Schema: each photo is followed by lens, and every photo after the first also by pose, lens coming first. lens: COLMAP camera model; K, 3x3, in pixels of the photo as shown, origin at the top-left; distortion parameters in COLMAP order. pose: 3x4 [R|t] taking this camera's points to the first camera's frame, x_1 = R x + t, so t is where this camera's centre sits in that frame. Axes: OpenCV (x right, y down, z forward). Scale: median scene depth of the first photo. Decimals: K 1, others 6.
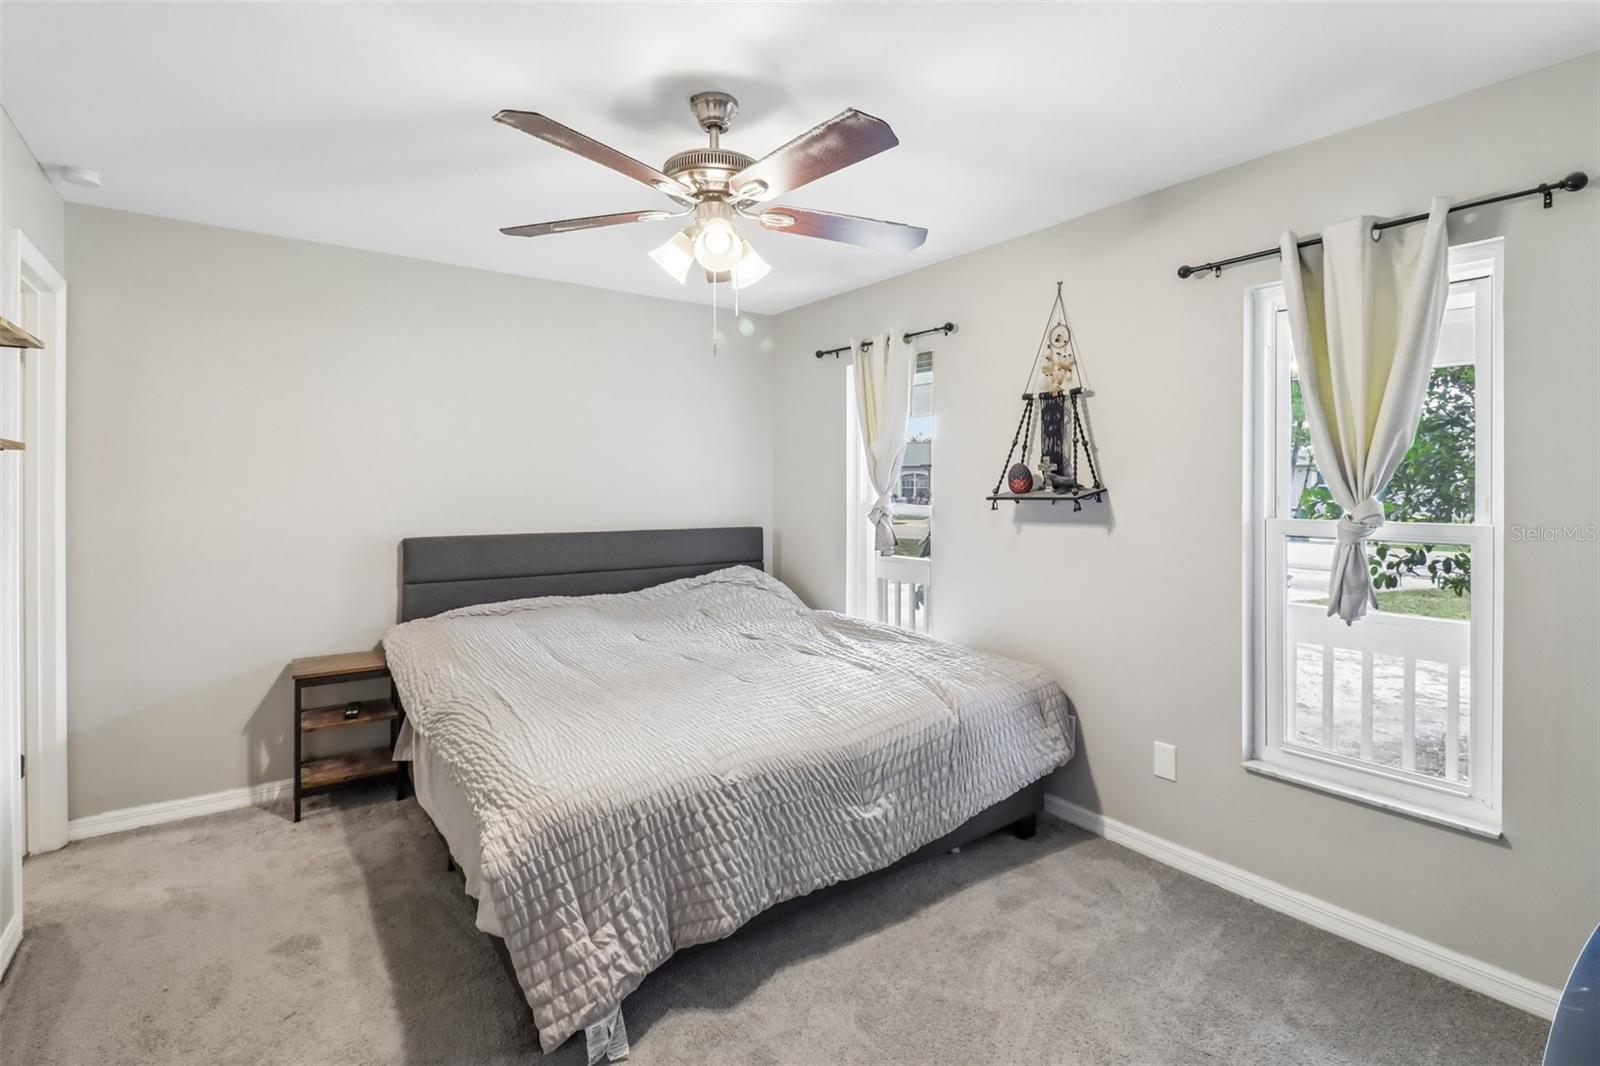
lens RADIAL K [[749.7, 0, 802.1], [0, 749.7, 491.2], [0, 0, 1]] dist [0.020978, -0.018590]
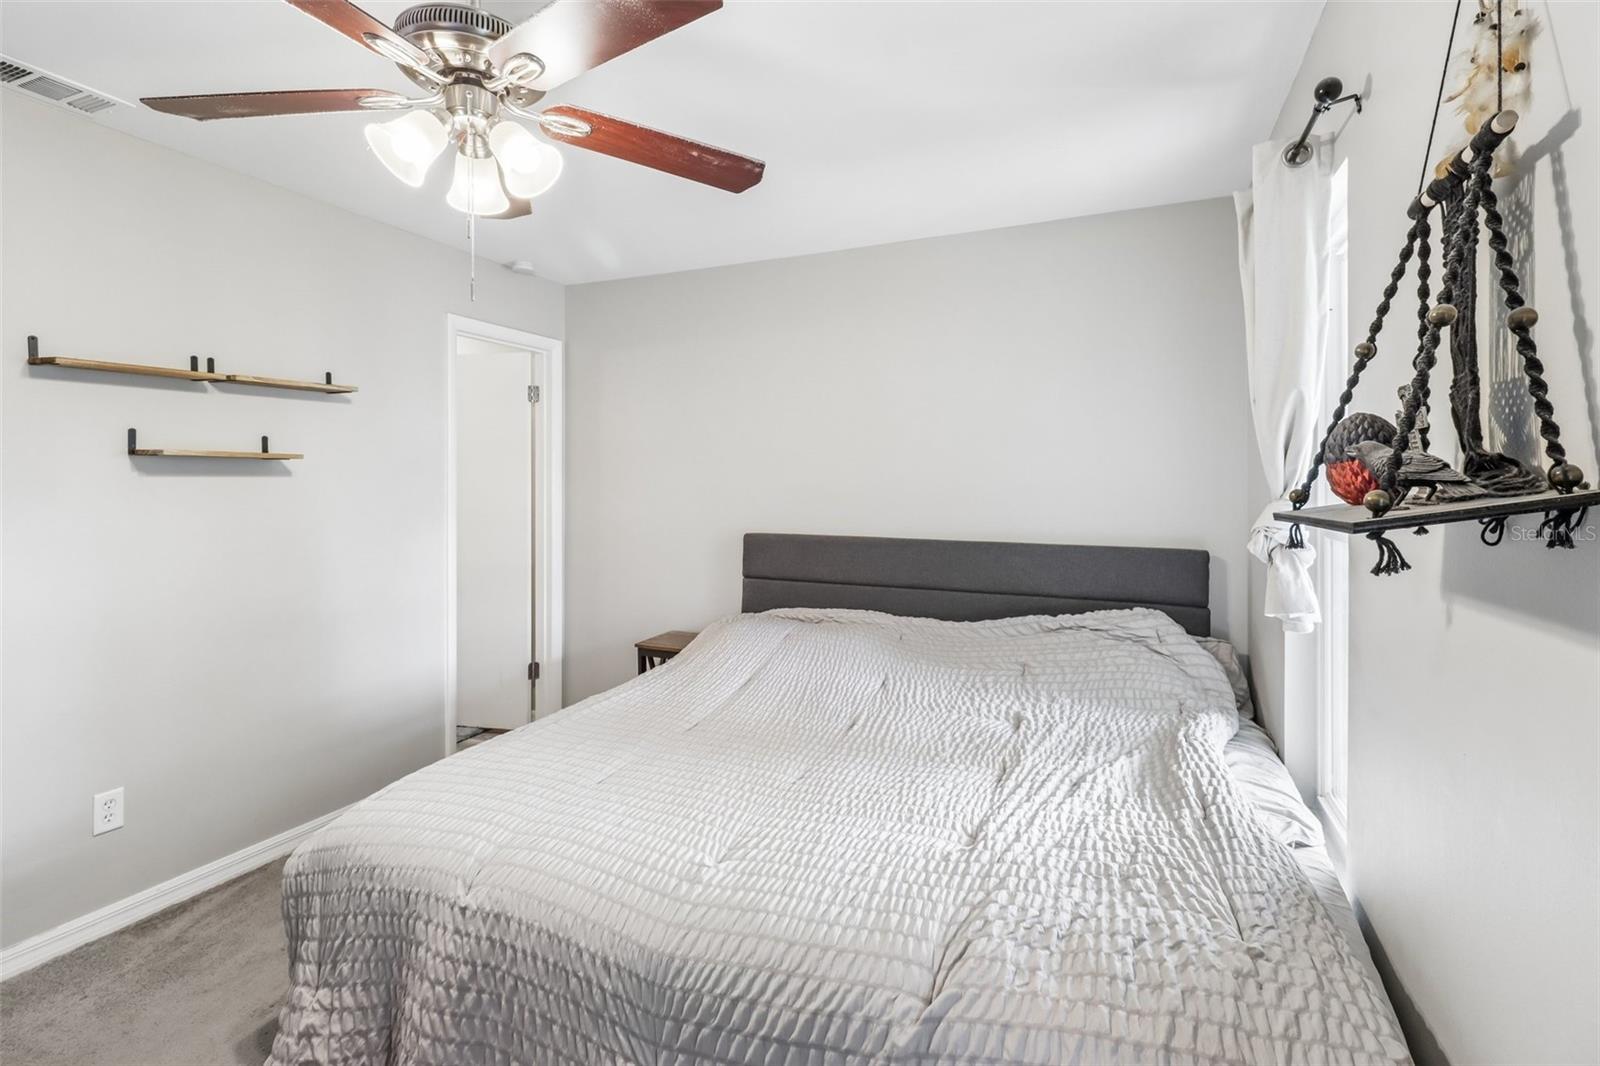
lens RADIAL K [[748.6, 0, 799.6], [0, 748.6, 480.2], [0, 0, 1]] dist [0.017998, -0.018442]
pose [[0.501014, -0.002490, -0.865436, 0.459538], [-0.004794, 0.999973, -0.005652, -0.005559], [0.865426, 0.006980, 0.500988, 0.621258]]
